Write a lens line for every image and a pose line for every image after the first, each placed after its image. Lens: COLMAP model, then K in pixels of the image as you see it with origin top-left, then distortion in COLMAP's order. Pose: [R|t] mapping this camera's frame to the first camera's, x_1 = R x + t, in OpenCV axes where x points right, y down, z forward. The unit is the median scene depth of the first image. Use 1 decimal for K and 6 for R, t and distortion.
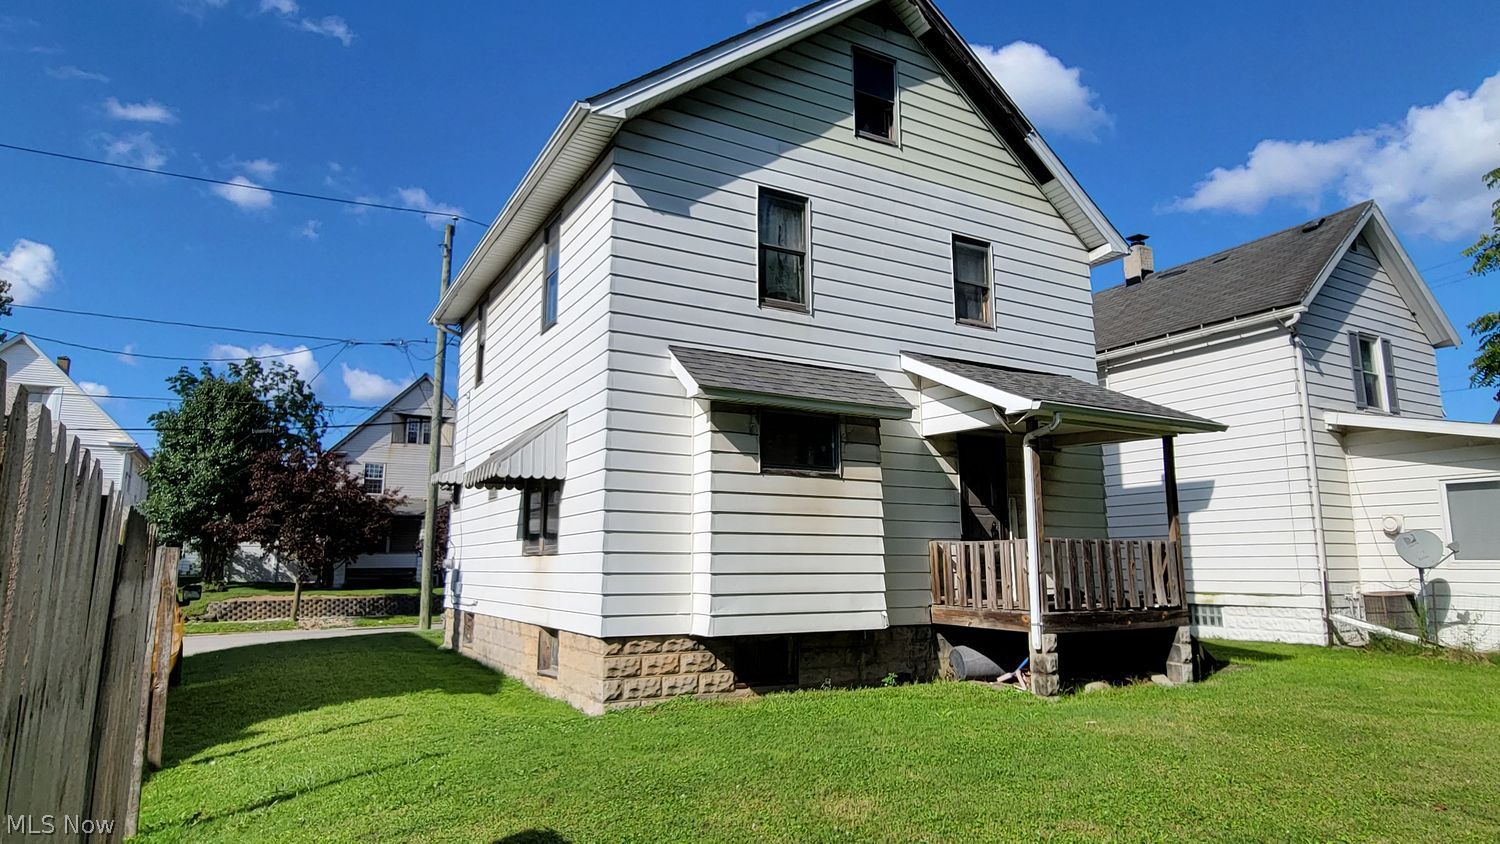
lens RADIAL K [[867.4, 0, 750.0], [0, 867.4, 422.0], [0, 0, 1]] dist [0.002781, 0.000085]
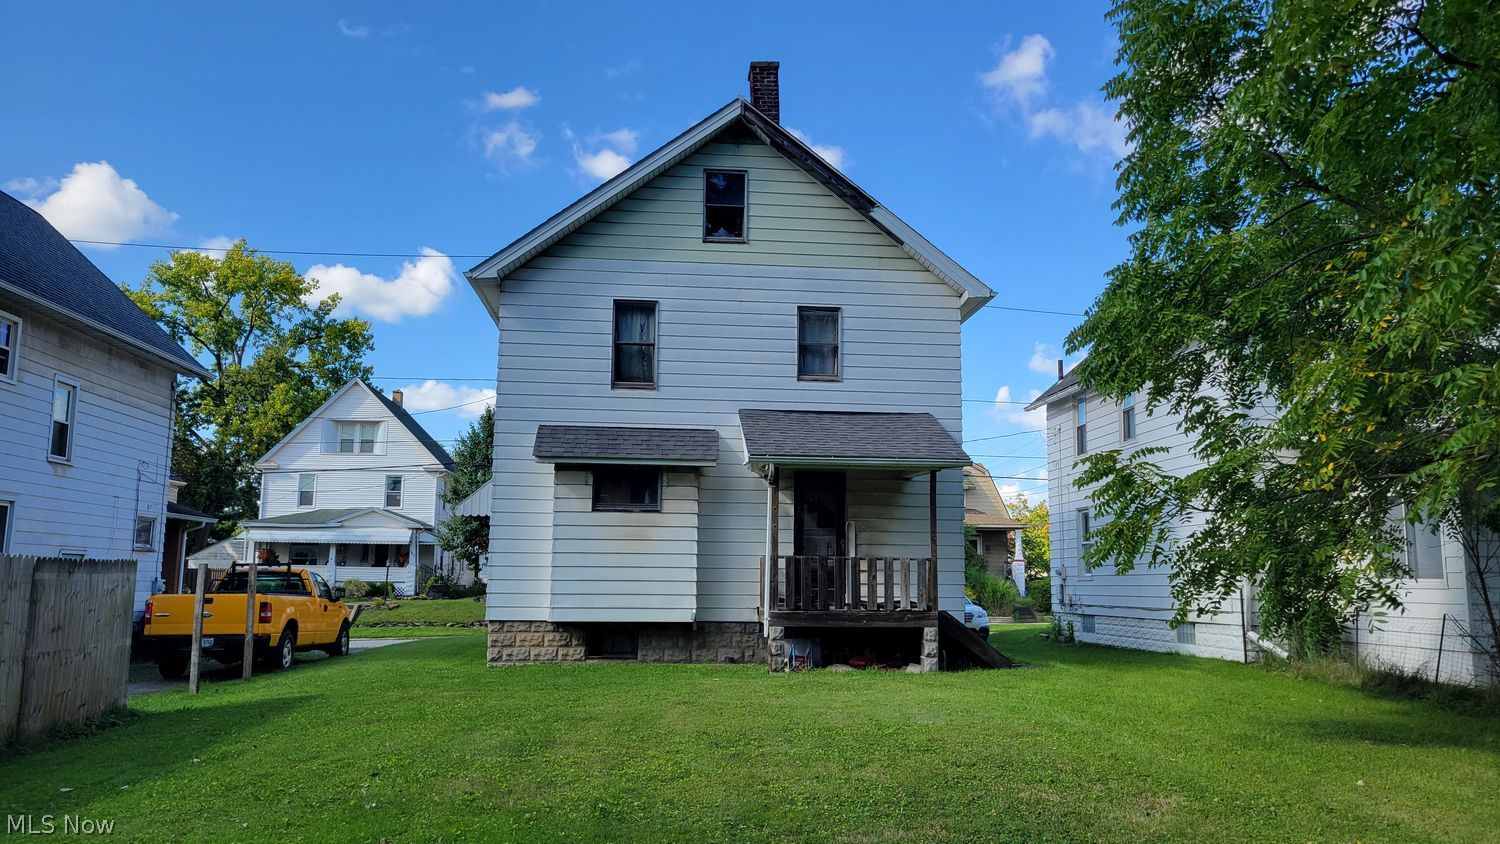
lens RADIAL K [[1156.6, 0, 828.2], [0, 1156.6, 420.7], [0, 0, 1]] dist [0.027883, -0.000477]
pose [[0.919415, -0.043384, -0.390889, 1.036386], [0.056314, 0.998178, 0.021670, -0.102146], [0.389236, -0.041936, 0.920183, -0.563361]]
